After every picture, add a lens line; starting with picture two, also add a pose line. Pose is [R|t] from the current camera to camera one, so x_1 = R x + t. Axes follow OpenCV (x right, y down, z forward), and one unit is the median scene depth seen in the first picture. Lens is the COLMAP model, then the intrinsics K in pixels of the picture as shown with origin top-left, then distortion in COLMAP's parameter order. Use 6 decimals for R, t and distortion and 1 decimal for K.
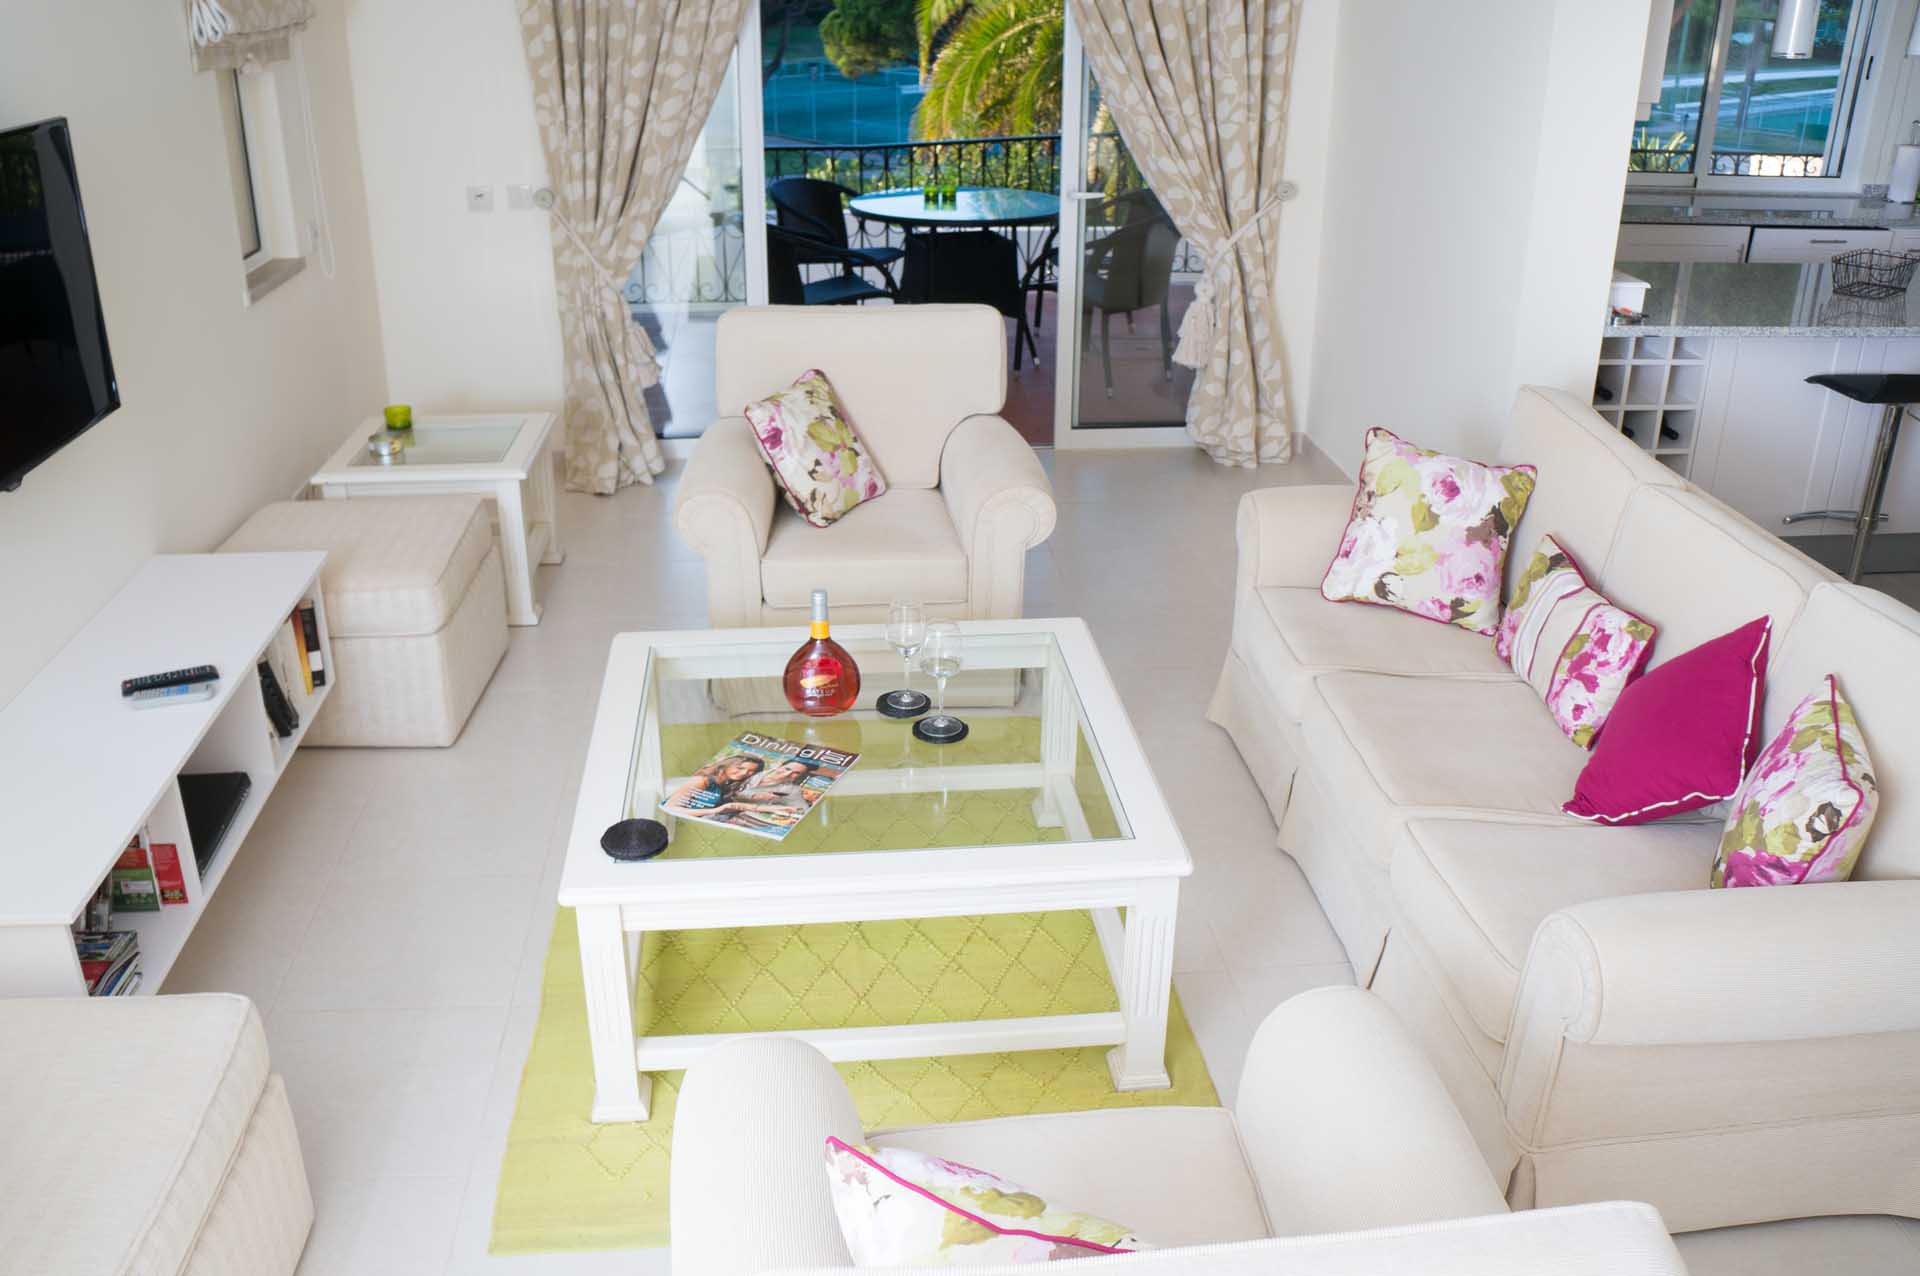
lens RADIAL K [[1505.2, 0, 960.0], [0, 1505.2, 638.0], [0, 0, 1]] dist [-0.151165, 0.089336]
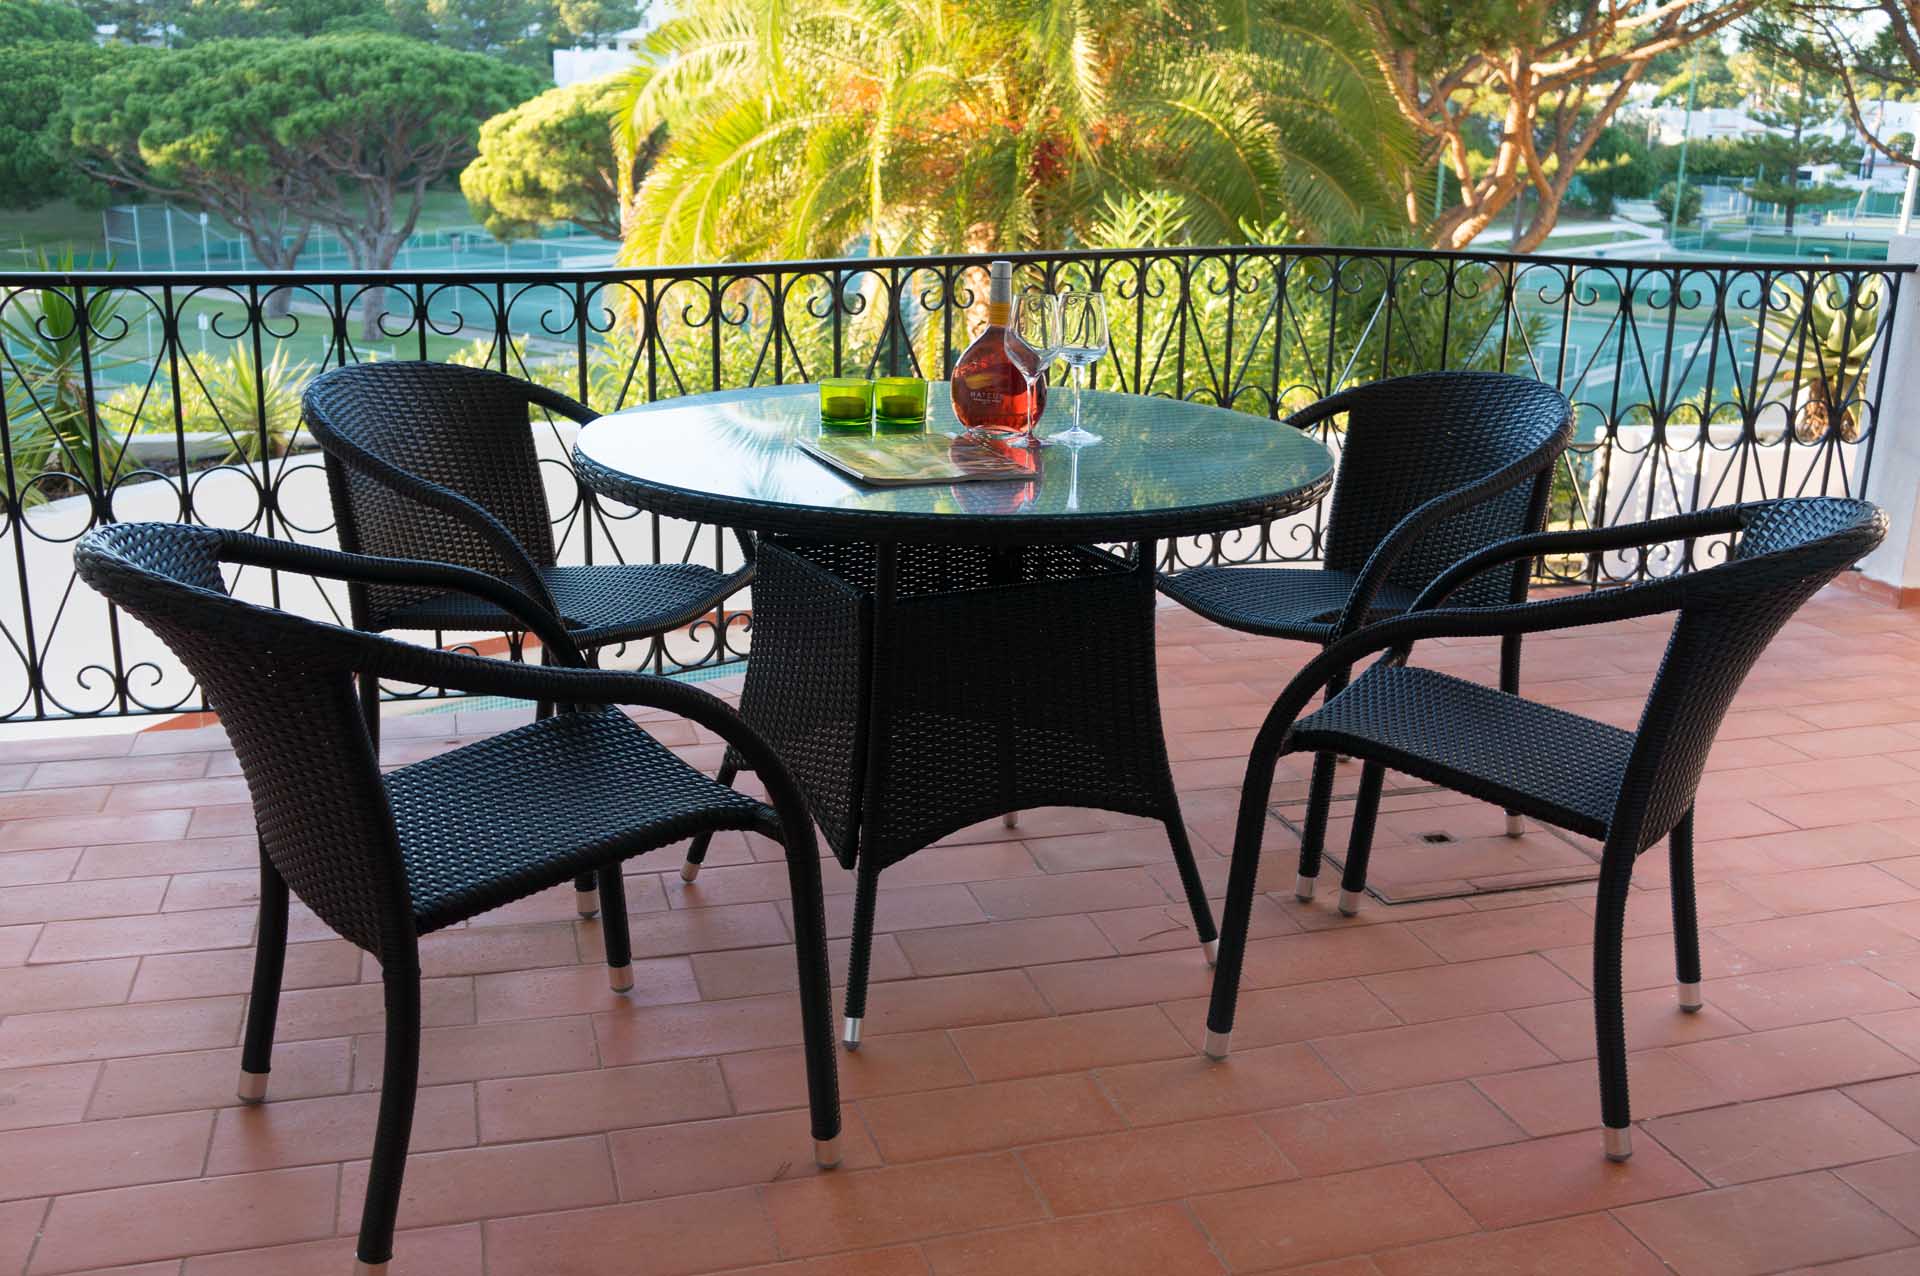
lens RADIAL K [[1773.8, 0, 960.0], [0, 1773.8, 638.0], [0, 0, 1]] dist [-0.092419, 0.005933]
pose [[0.983632, -0.039180, 0.175879, -0.024252], [0.064295, 0.988139, -0.139454, -0.078956], [-0.168329, 0.148480, 0.974484, 0.256014]]
